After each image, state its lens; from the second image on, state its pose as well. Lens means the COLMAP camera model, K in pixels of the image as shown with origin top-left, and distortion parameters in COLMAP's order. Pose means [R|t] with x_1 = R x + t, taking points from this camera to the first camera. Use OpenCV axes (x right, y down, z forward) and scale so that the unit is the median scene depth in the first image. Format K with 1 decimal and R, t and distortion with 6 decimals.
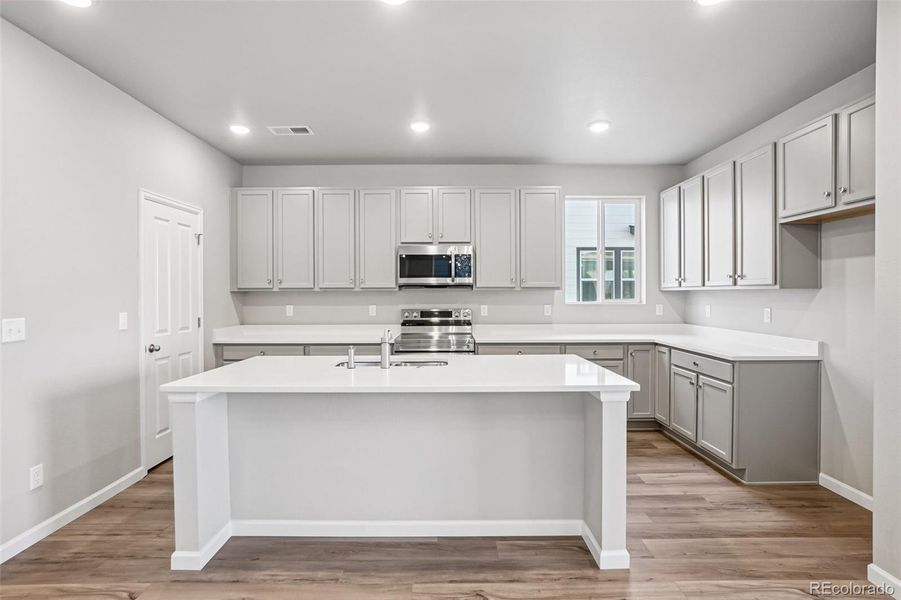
lens RADIAL K [[452.0, 0, 449.0], [0, 452.0, 296.6], [0, 0, 1]] dist [-0.057212, 0.028499]
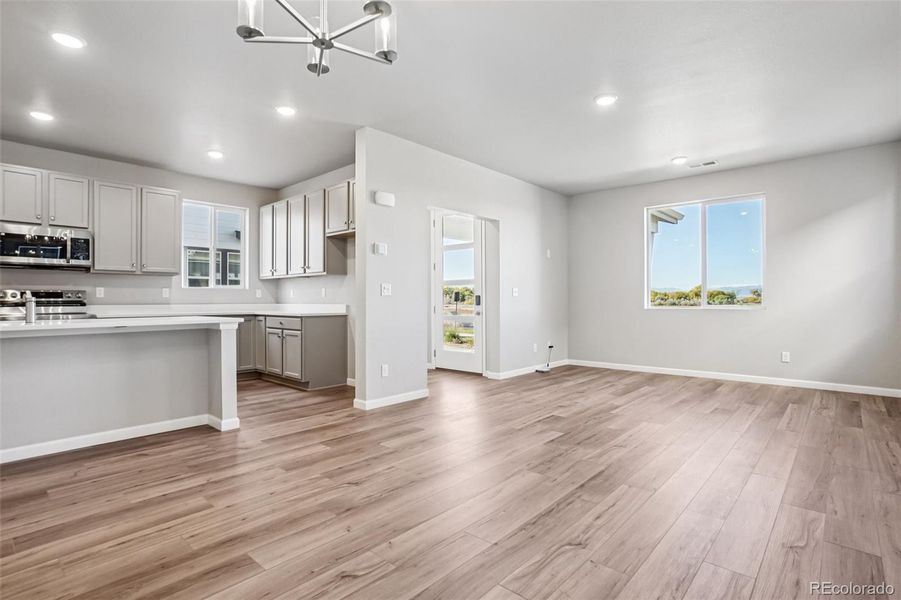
lens RADIAL K [[447.2, 0, 445.4], [0, 447.2, 296.4], [0, 0, 1]] dist [-0.039767, 0.016183]
pose [[0.676599, 0.007487, 0.736313, -0.197659], [0.006185, 0.999855, -0.015850, 0.090110], [-0.736325, 0.015278, 0.676455, -0.469230]]
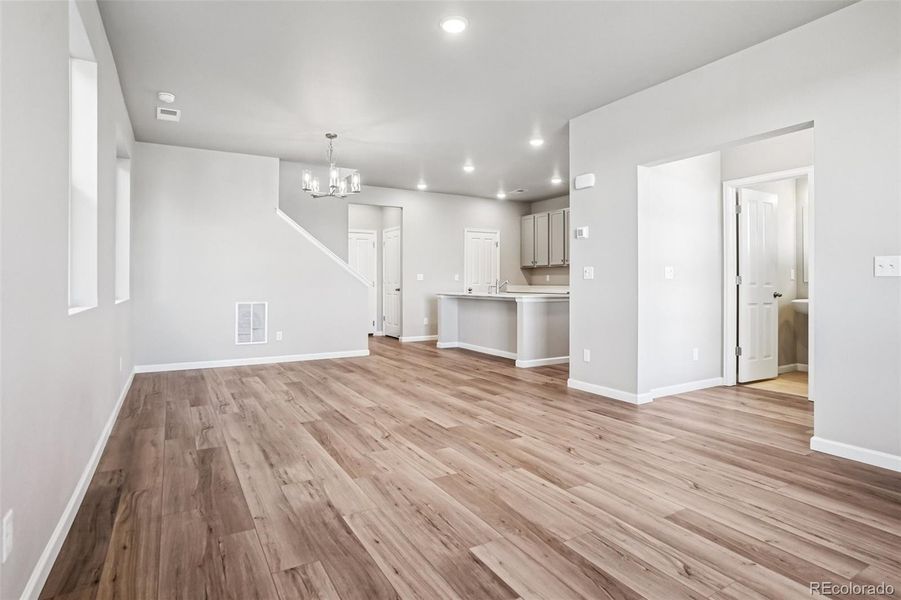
lens RADIAL K [[479.2, 0, 453.7], [0, 479.2, 280.9], [0, 0, 1]] dist [-0.023107, 0.000959]
pose [[0.508987, -0.000638, -0.860774, 1.630557], [-0.008650, 0.999945, -0.005855, 0.082784], [0.860731, 0.010426, 0.508954, -0.483175]]
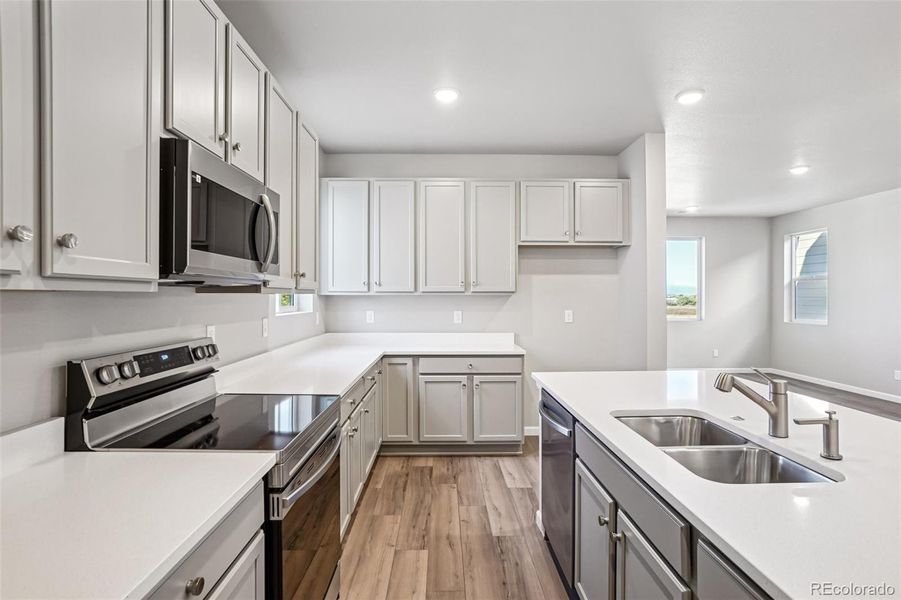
lens RADIAL K [[454.0, 0, 450.8], [0, 454.0, 295.0], [0, 0, 1]] dist [-0.043323, 0.018682]
pose [[-0.011610, 0.005709, 0.999916, -0.526627], [0.007790, 0.999954, -0.005618, -0.010176], [-0.999902, 0.007724, -0.011654, 1.091724]]
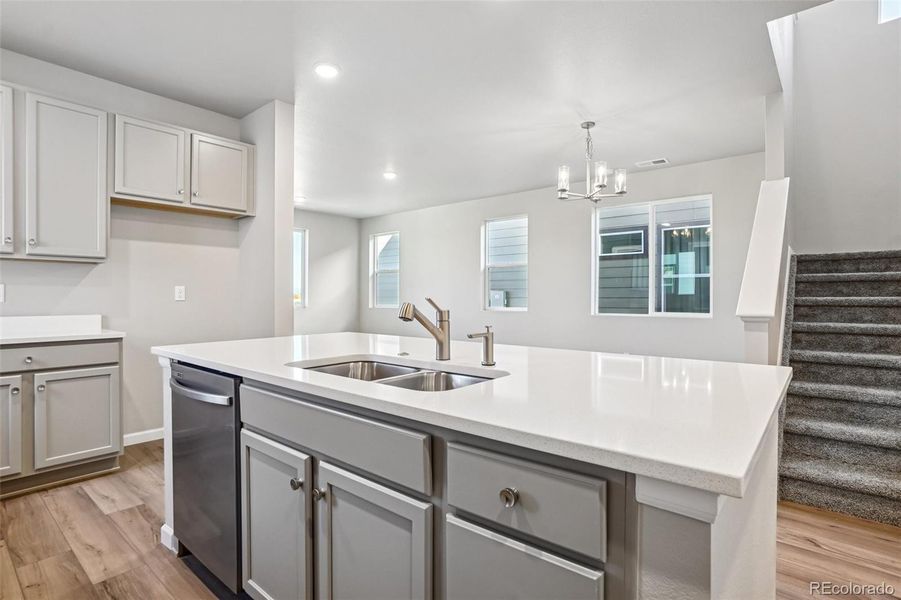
lens RADIAL K [[452.0, 0, 449.0], [0, 452.0, 296.6], [0, 0, 1]] dist [-0.057212, 0.028499]
pose [[-0.760655, 0.003114, 0.649149, -0.422169], [0.006480, 0.999975, 0.002796, 0.054932], [-0.649124, 0.006334, -0.760657, 1.132321]]
